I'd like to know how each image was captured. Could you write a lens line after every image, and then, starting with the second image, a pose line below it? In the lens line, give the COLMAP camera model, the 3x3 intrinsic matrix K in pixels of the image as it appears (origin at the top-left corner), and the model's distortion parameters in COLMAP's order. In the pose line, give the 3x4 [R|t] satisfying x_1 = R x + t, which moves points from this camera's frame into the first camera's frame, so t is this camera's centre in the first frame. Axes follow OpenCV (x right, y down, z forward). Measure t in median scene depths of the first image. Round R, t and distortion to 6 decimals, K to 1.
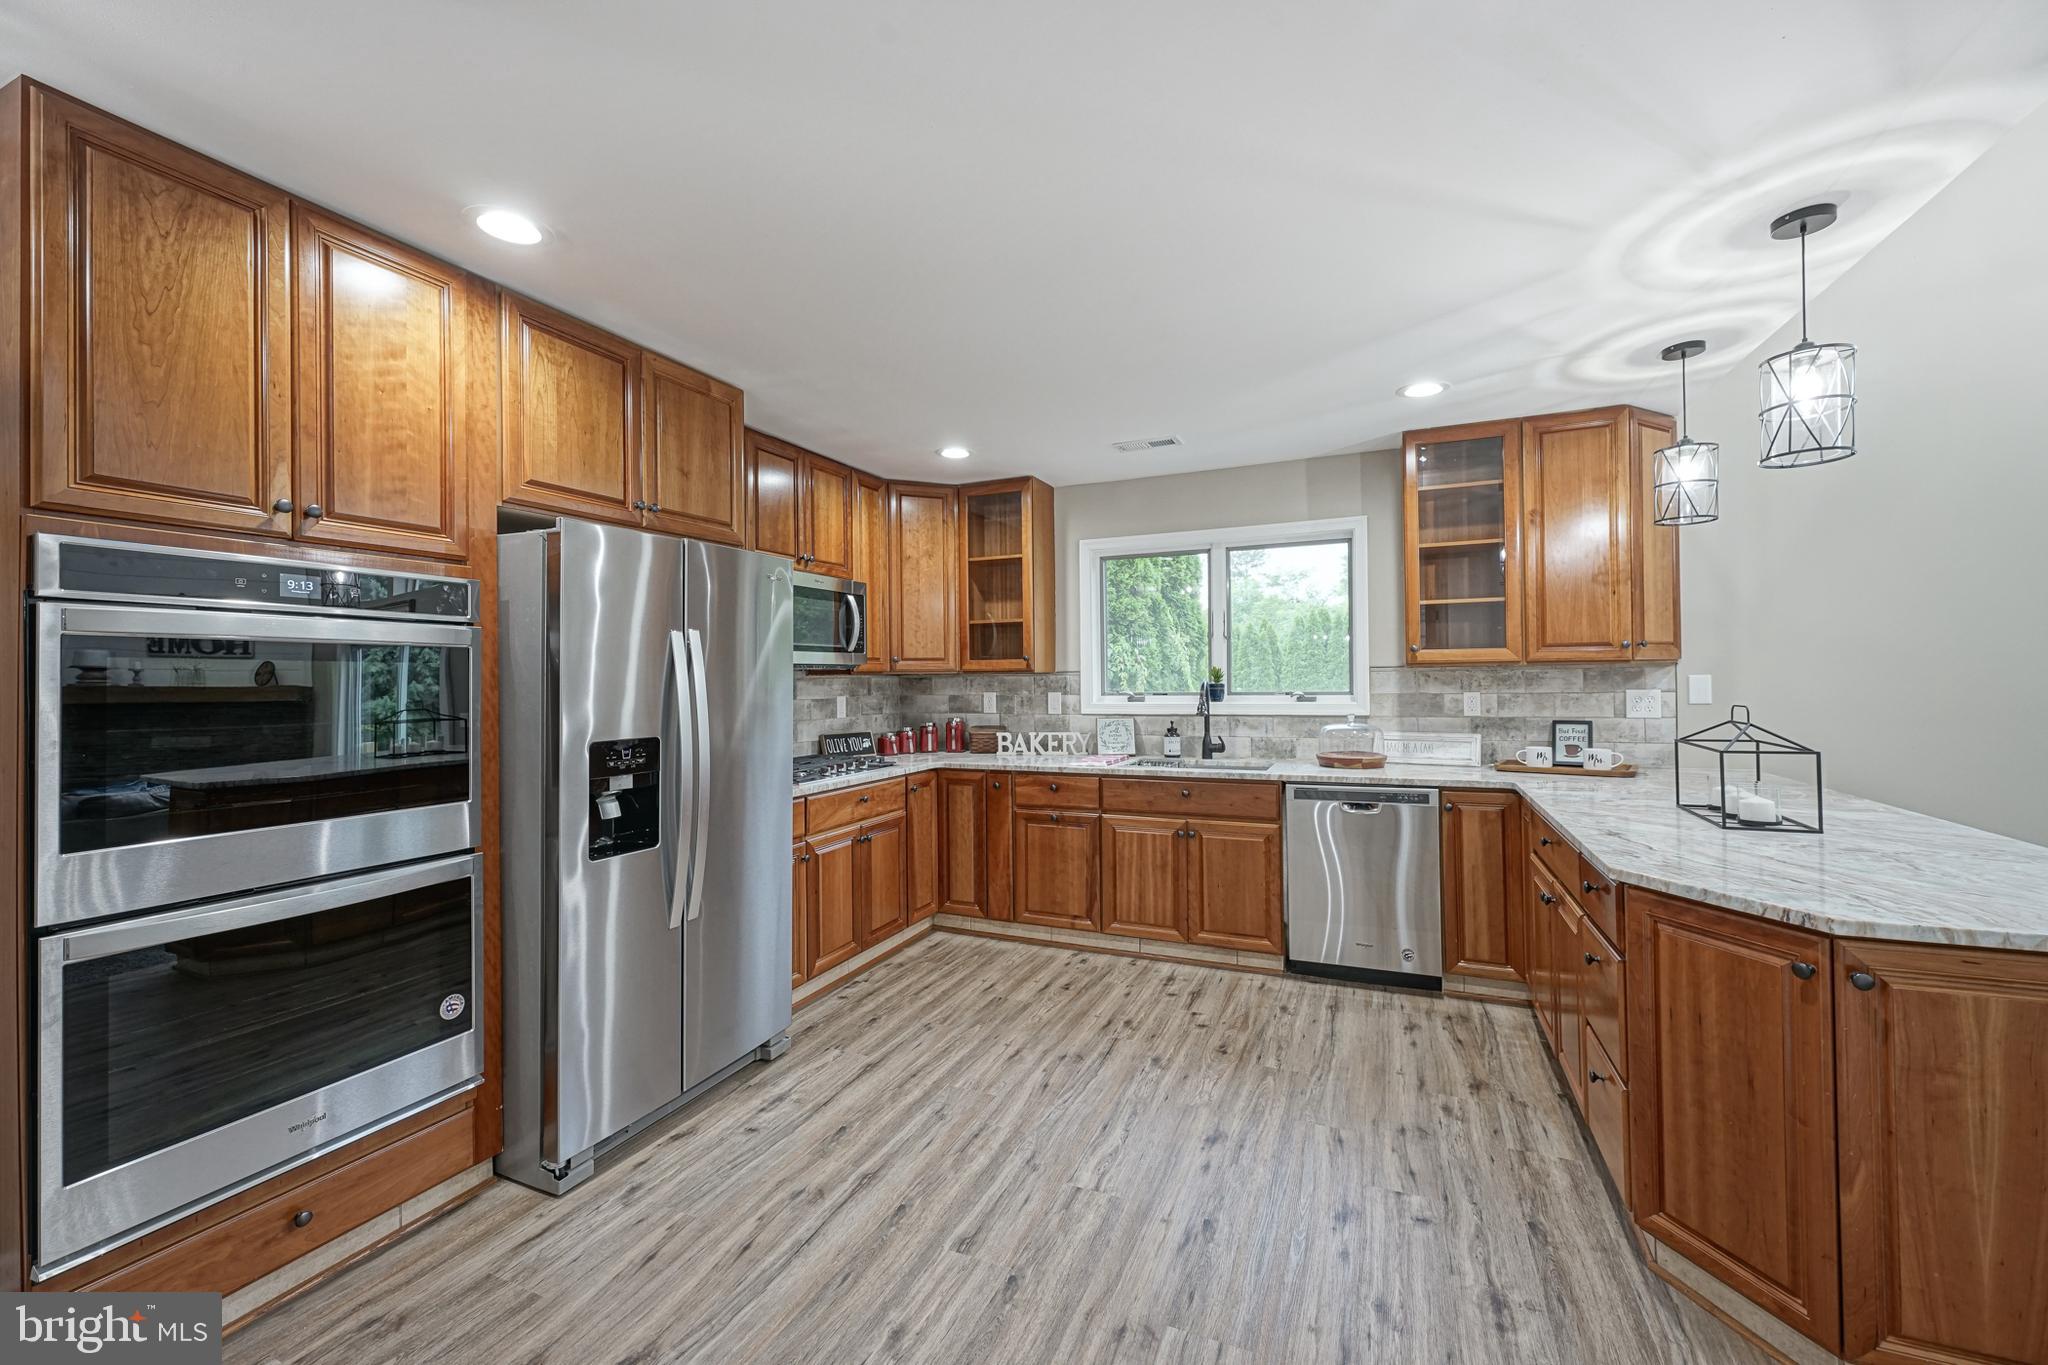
lens RADIAL K [[815.0, 0, 1054.5], [0, 815.0, 662.6], [0, 0, 1]] dist [-0.002338, 0.001580]
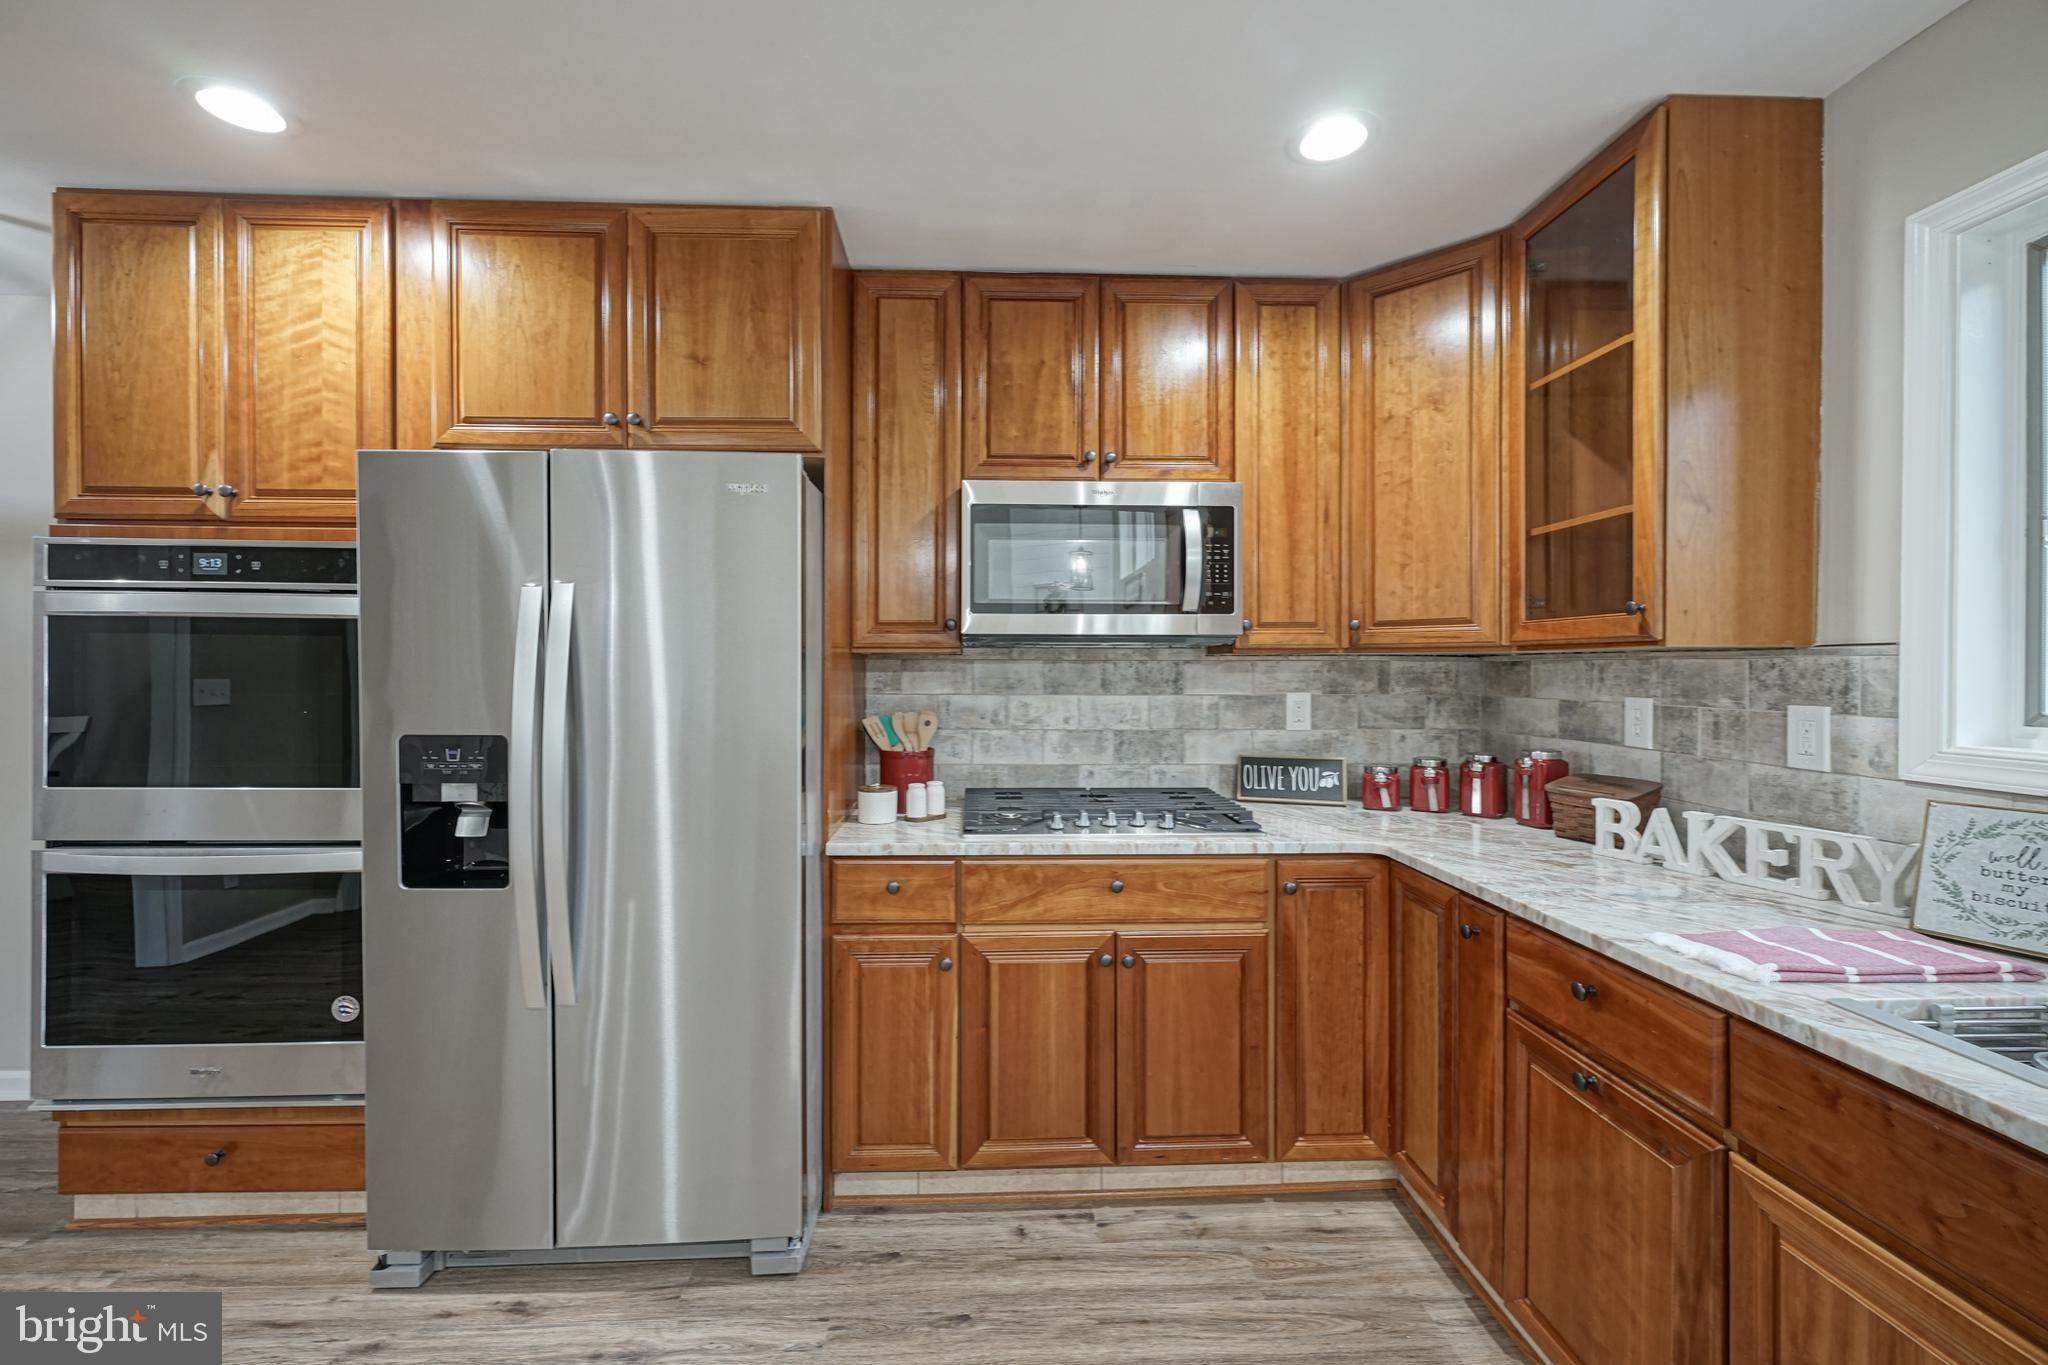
lens RADIAL K [[815.0, 0, 1023.8], [0, 815.0, 671.2], [0, 0, 1]] dist [-0.002338, 0.001580]
pose [[0.415153, 0.013971, -0.909644, 0.229466], [0.008628, 0.999777, 0.019293, 0.016567], [0.909711, -0.015858, 0.414940, 0.737532]]
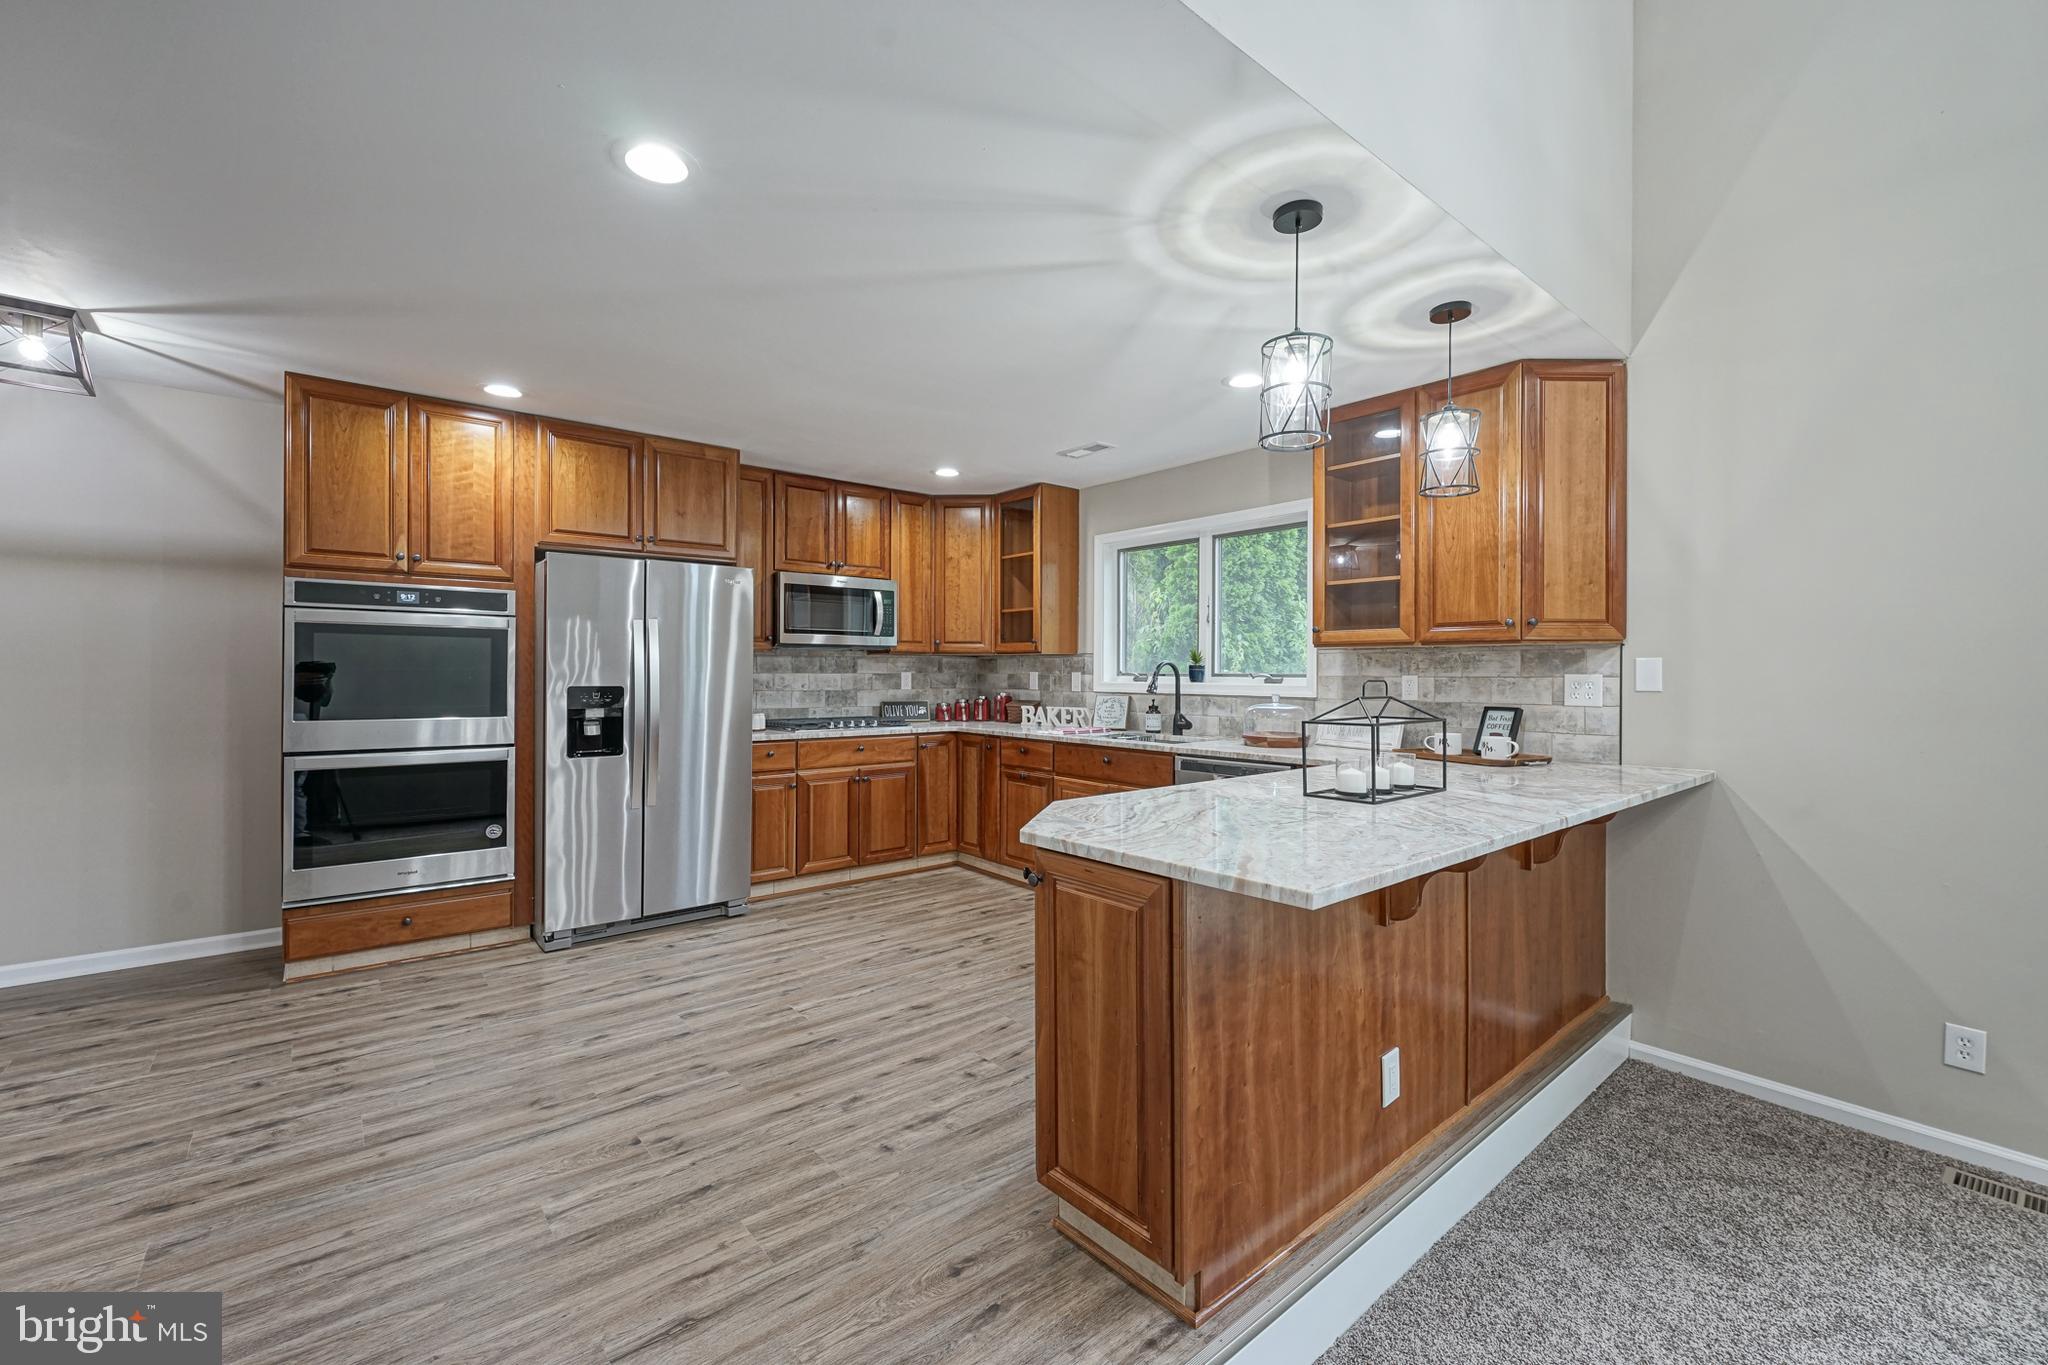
lens RADIAL K [[815.0, 0, 1079.1], [0, 815.0, 661.3], [0, 0, 1]] dist [-0.002338, 0.001580]
pose [[0.909976, 0.008664, -0.414570, 0.633985], [-0.006808, 0.999959, 0.005955, 0.018683], [0.414604, -0.002597, 0.909998, -0.045993]]
